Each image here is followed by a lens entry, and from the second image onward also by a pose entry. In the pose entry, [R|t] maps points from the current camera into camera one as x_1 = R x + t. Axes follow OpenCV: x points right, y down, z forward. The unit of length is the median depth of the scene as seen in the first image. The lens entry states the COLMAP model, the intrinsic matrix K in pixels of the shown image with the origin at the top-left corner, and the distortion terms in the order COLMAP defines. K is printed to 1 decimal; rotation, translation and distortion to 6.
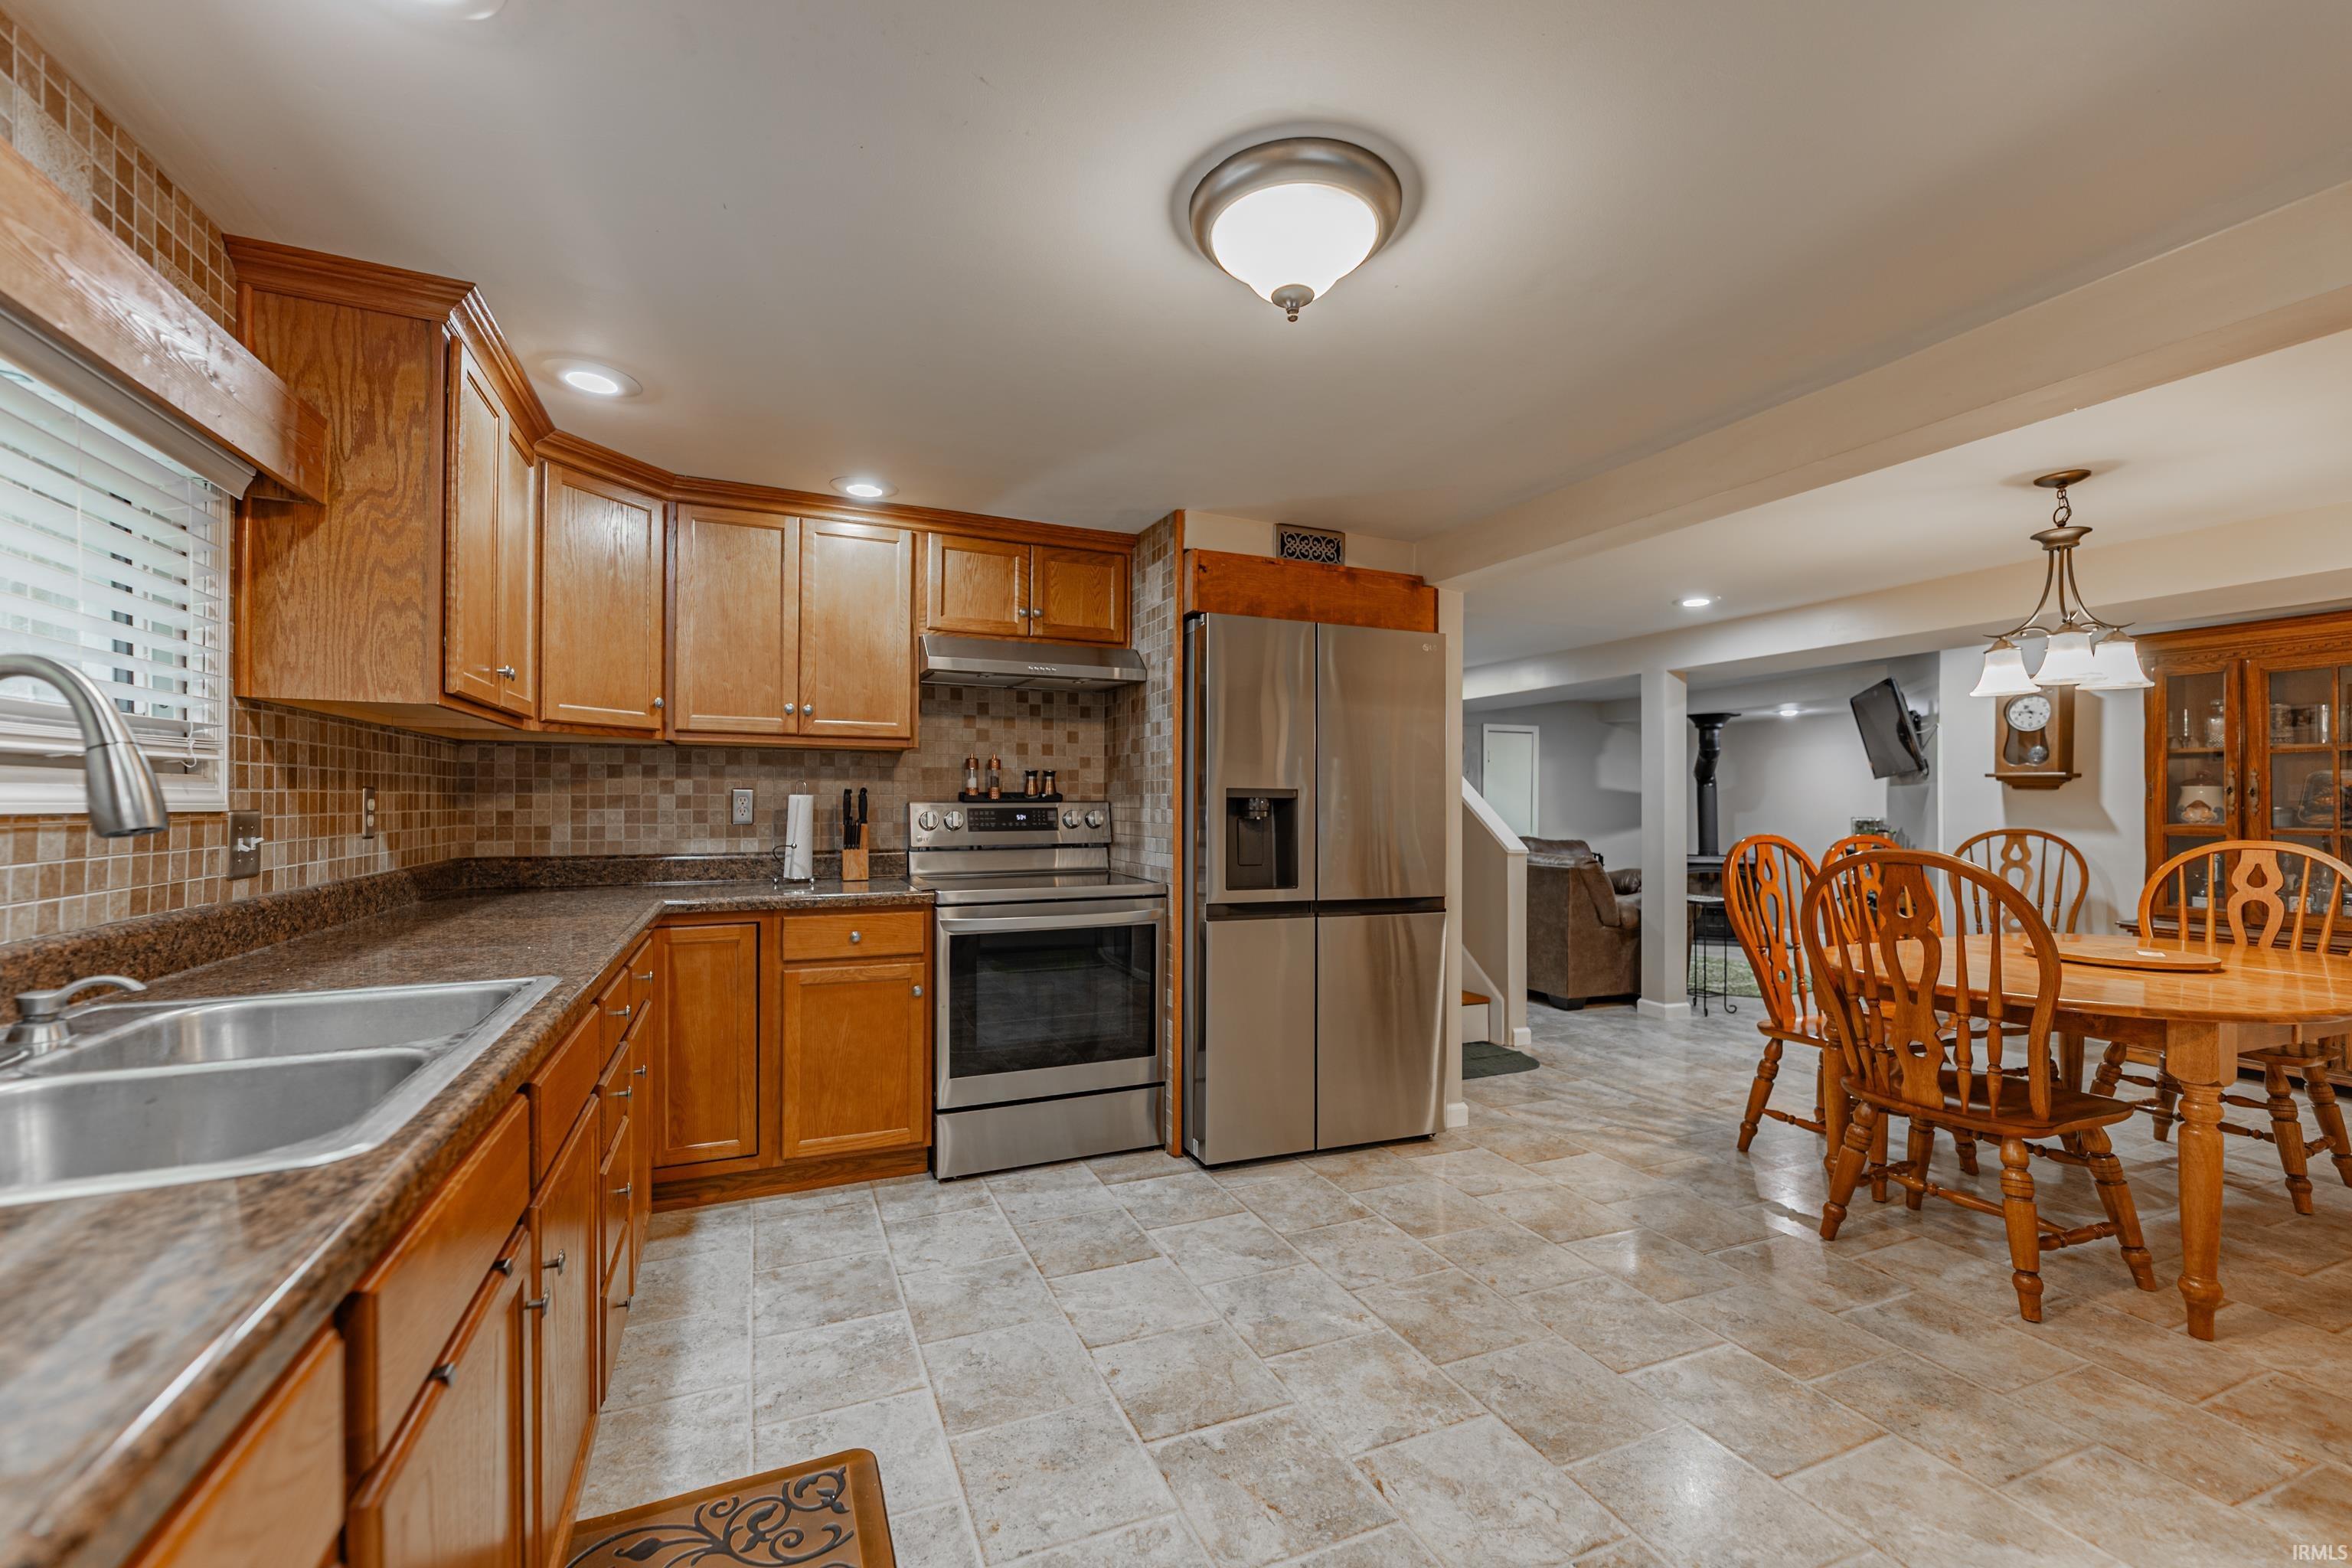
lens RADIAL K [[963.7, 0, 1198.3], [0, 963.7, 800.1], [0, 0, 1]] dist [-0.000434, -0.000216]
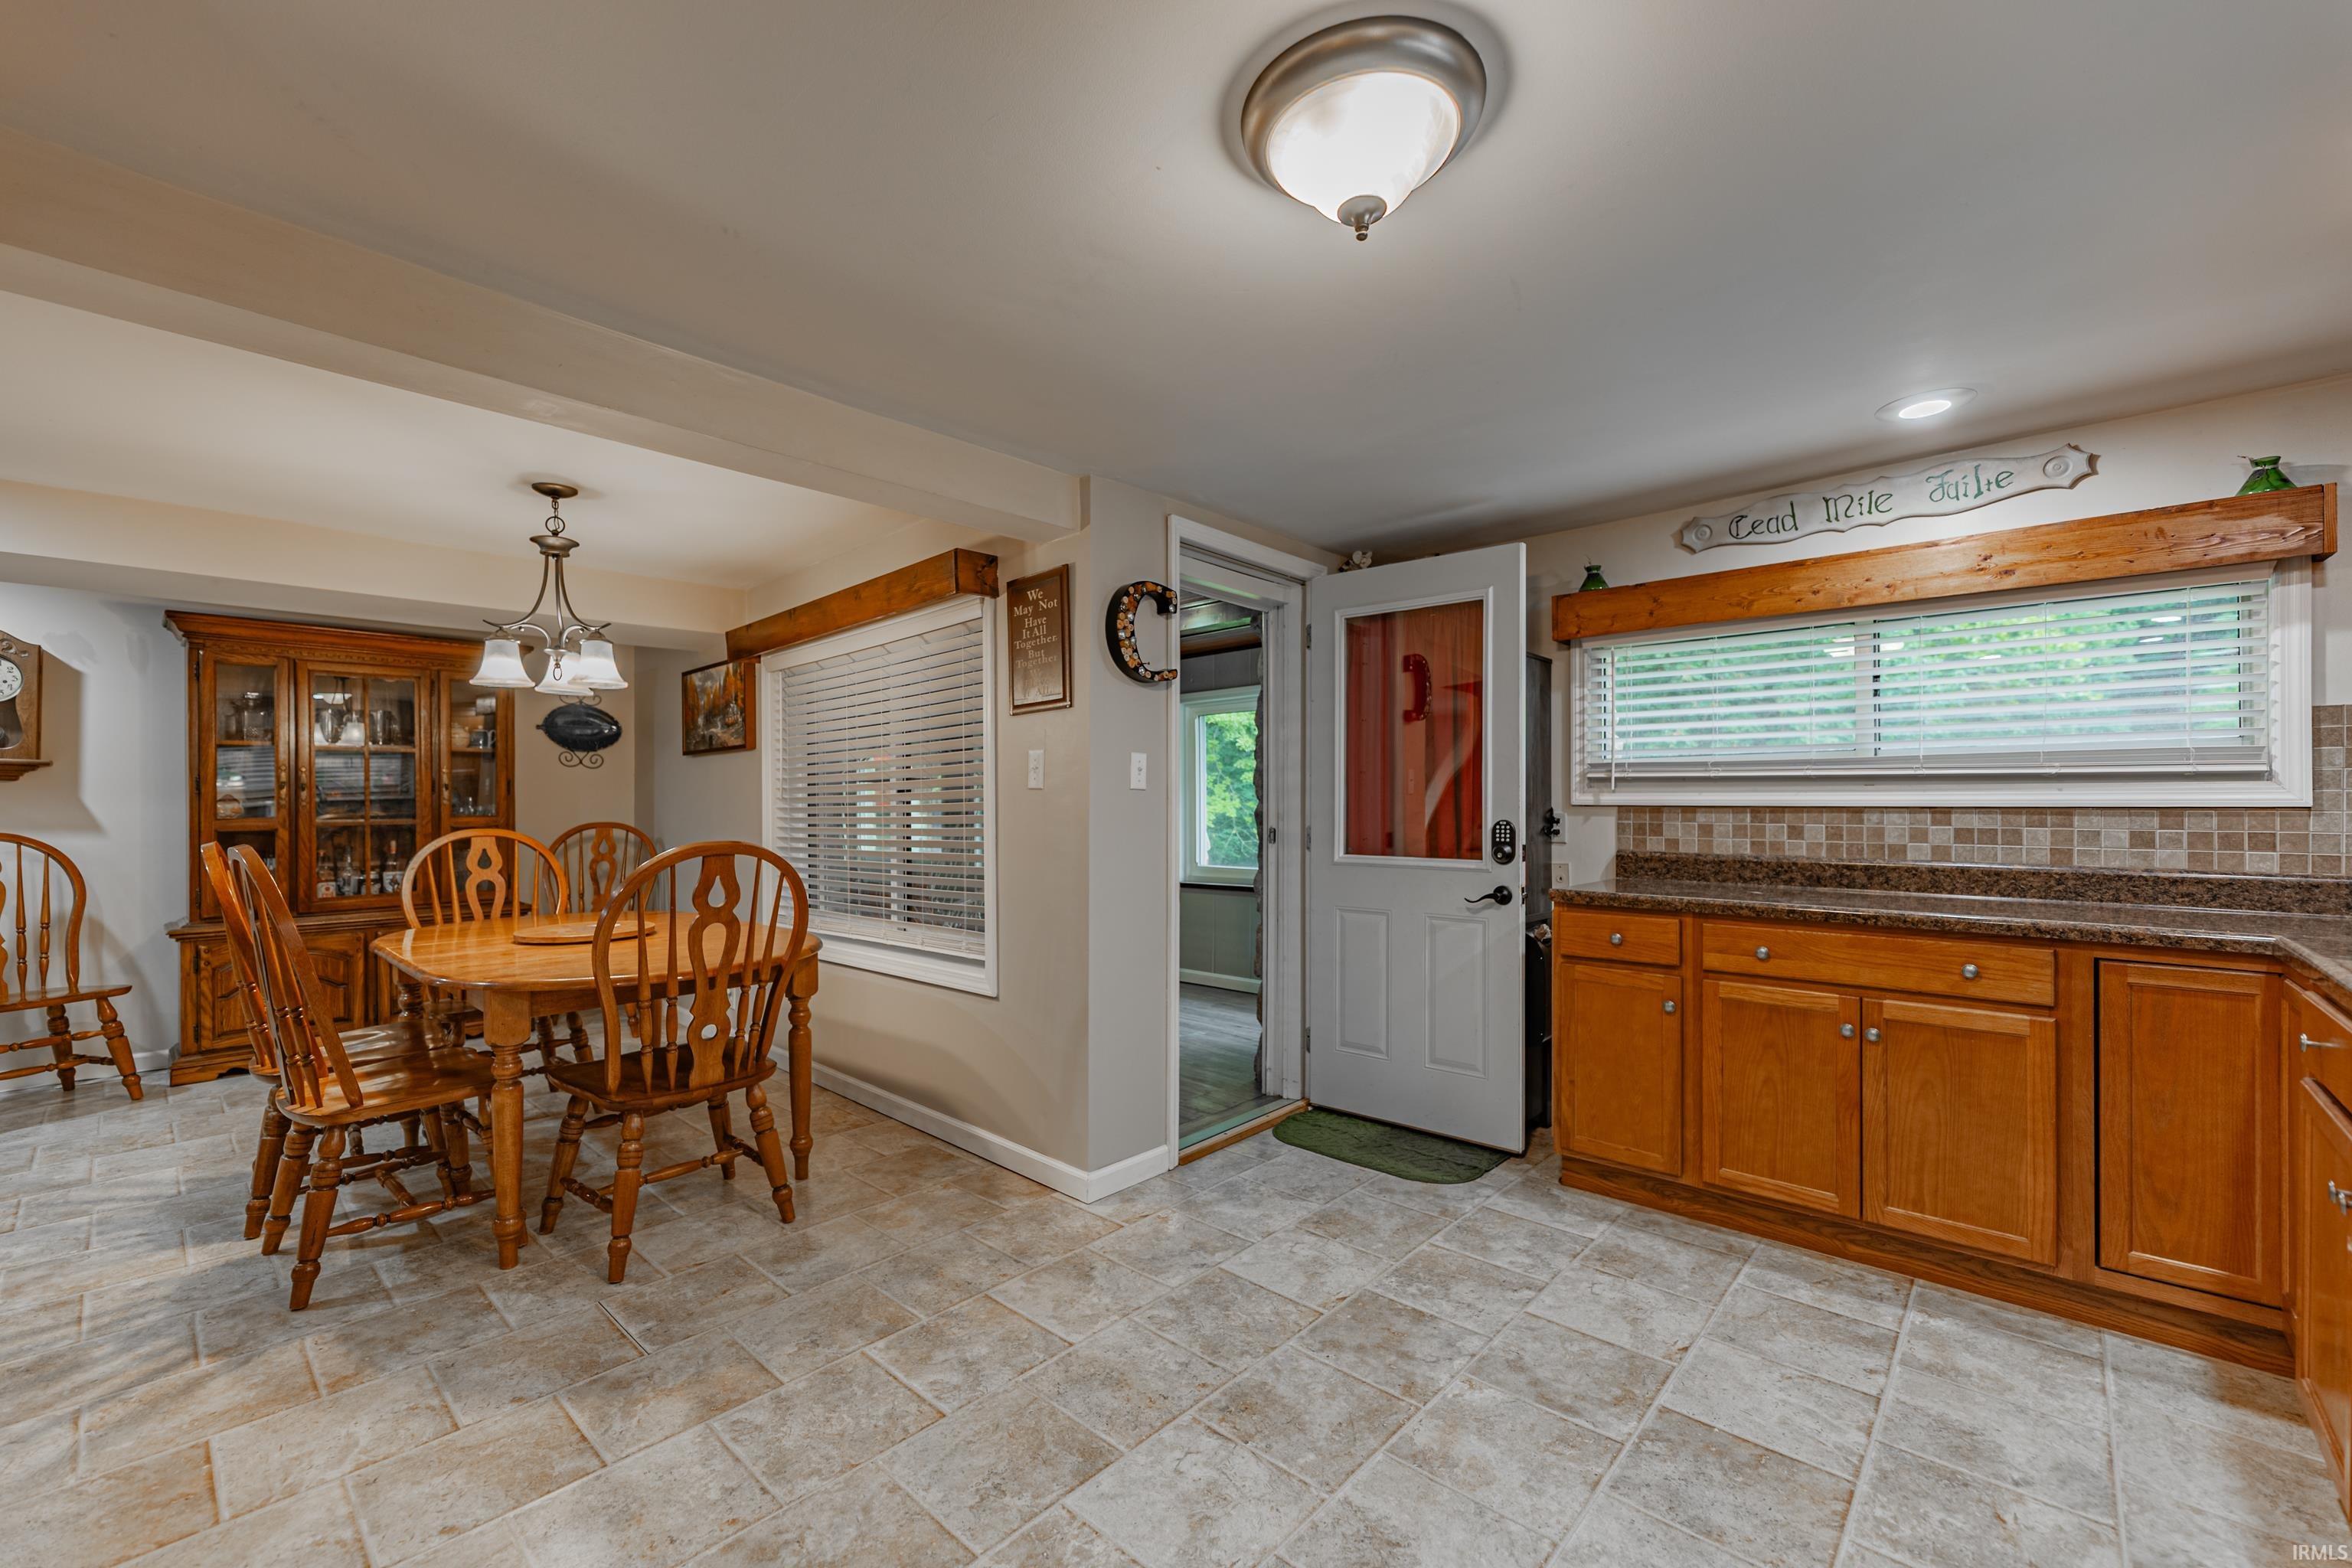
lens RADIAL K [[963.7, 0, 1151.6], [0, 963.7, 795.5], [0, 0, 1]] dist [-0.000434, -0.000216]
pose [[-0.390653, 0.002160, 0.920536, -0.334055], [-0.001313, 0.999995, -0.002903, 0.003940], [-0.920537, -0.002343, -0.390648, 0.807973]]
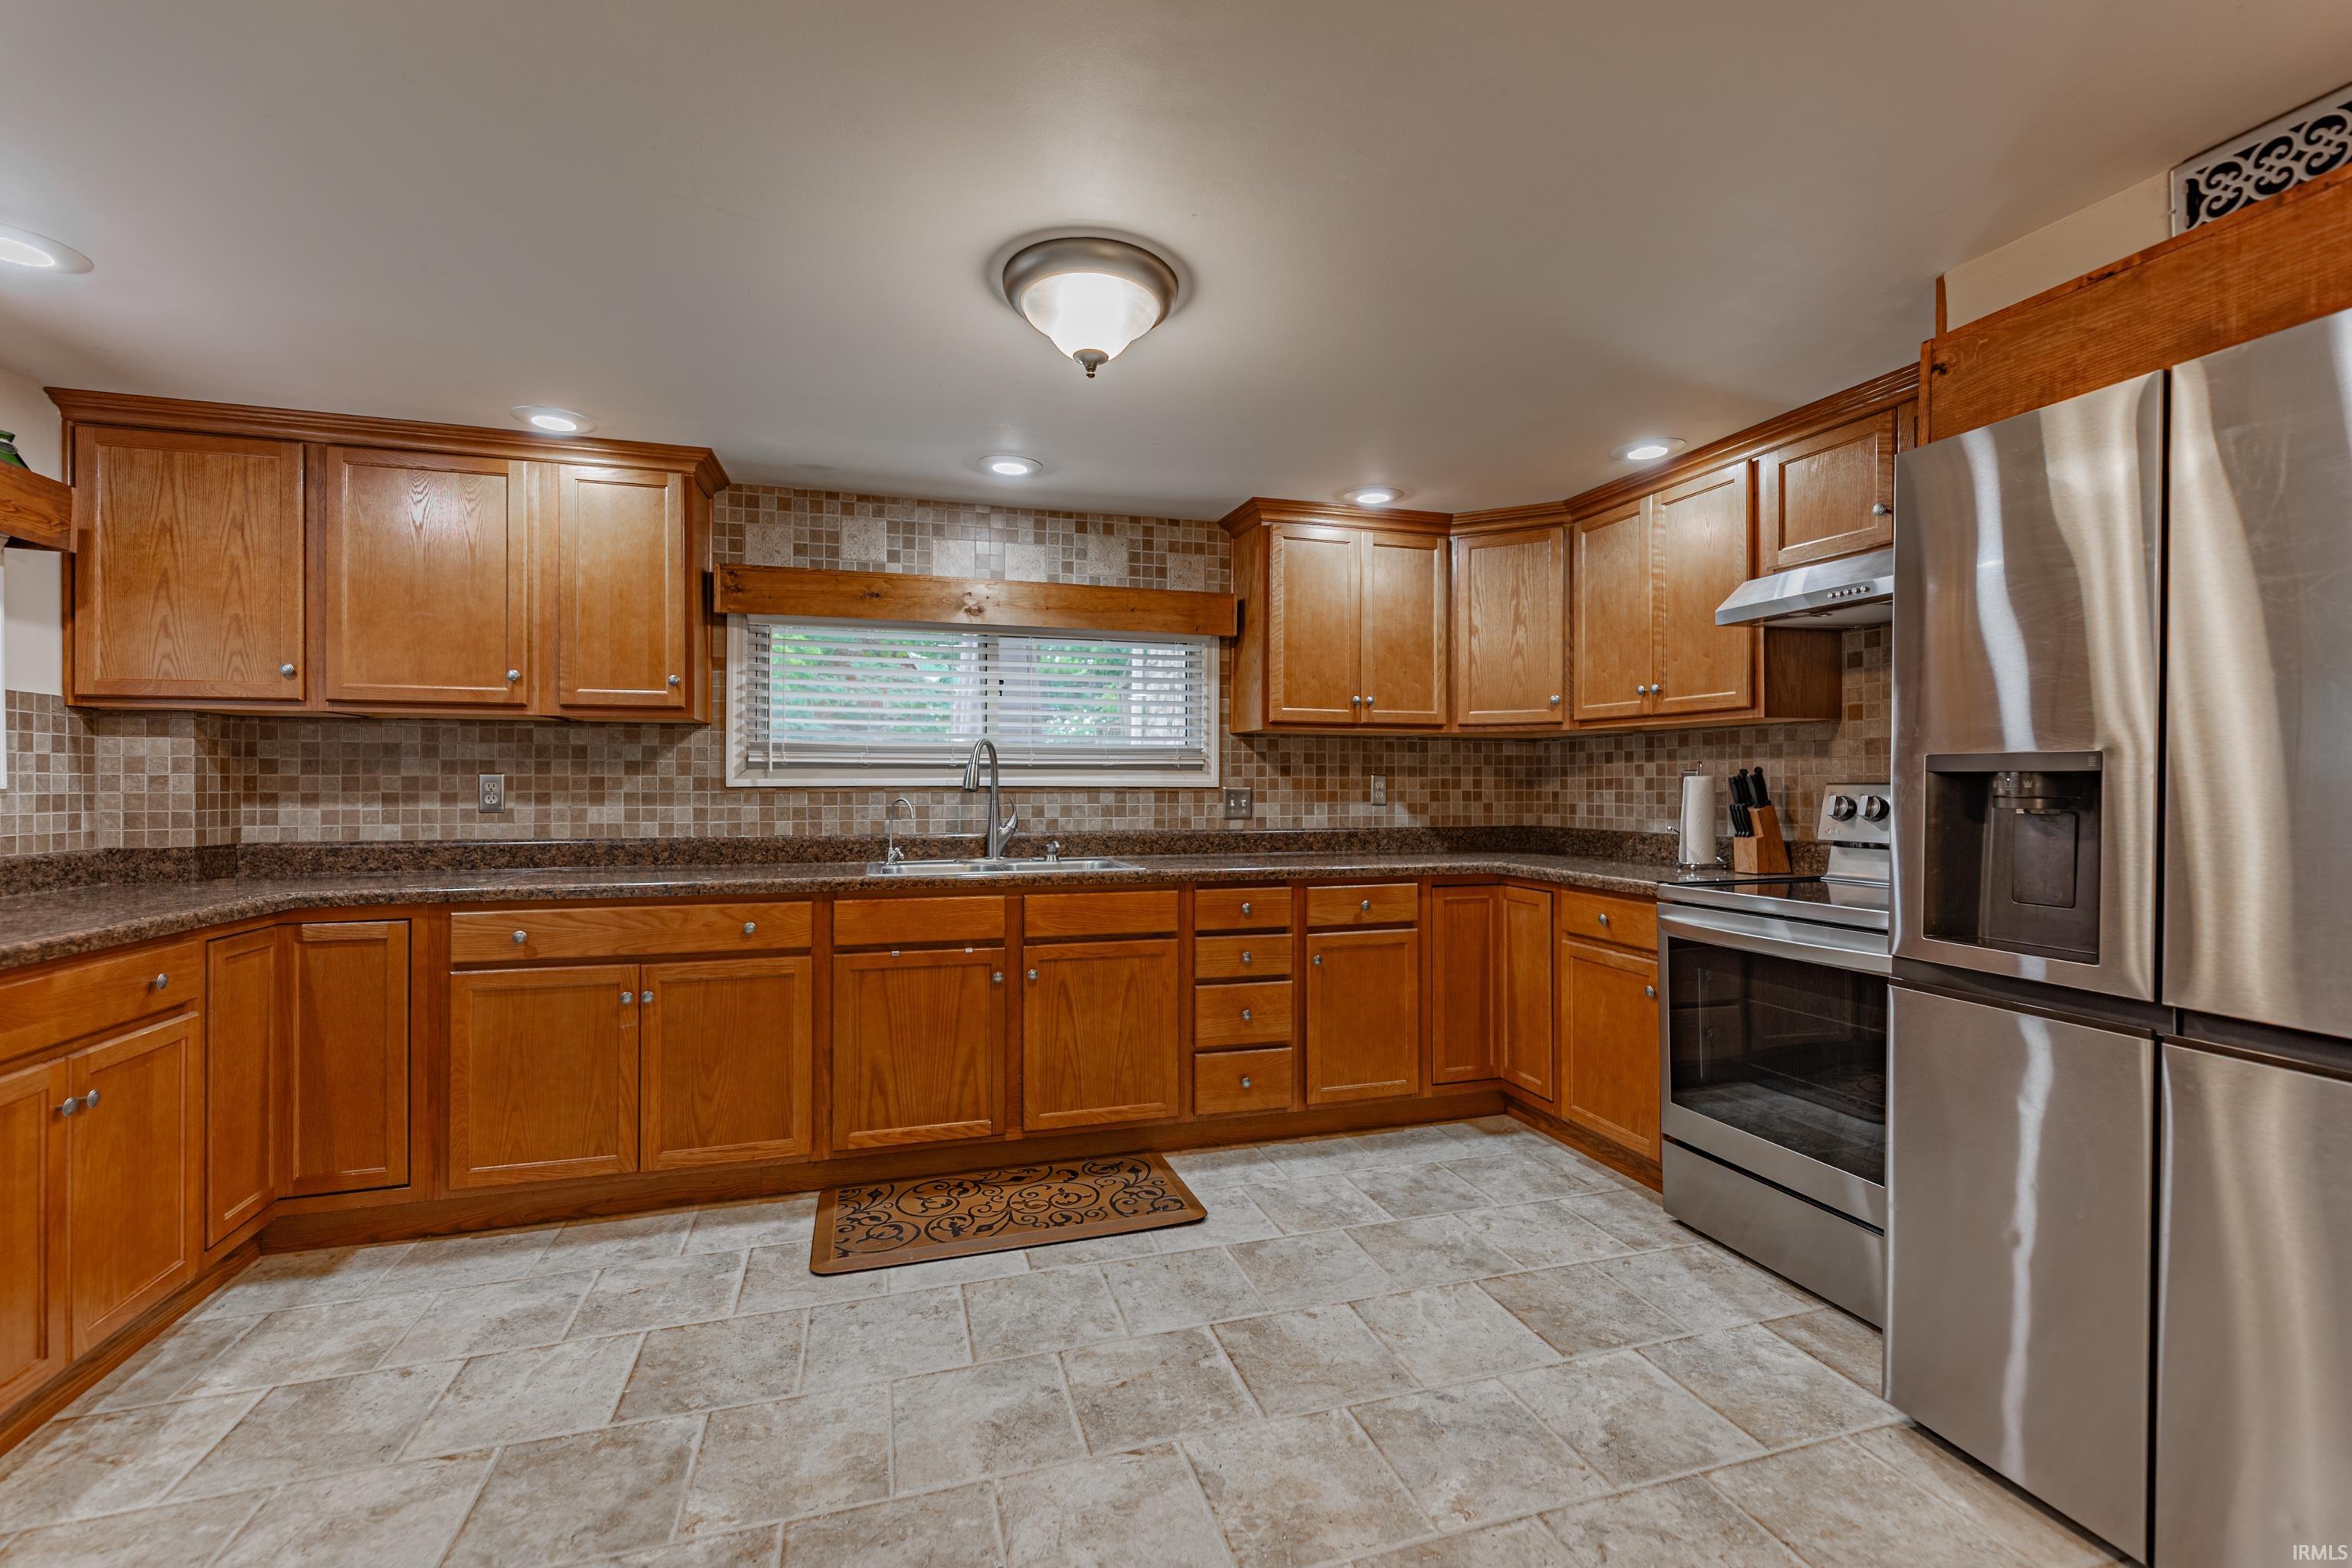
lens RADIAL K [[963.7, 0, 1119.2], [0, 963.7, 785.7], [0, 0, 1]] dist [-0.000434, -0.000216]
pose [[-0.156670, -0.002014, -0.987649, 0.682355], [-0.001904, 0.999997, -0.001737, 0.007358], [0.987649, 0.001608, -0.156674, 0.652899]]
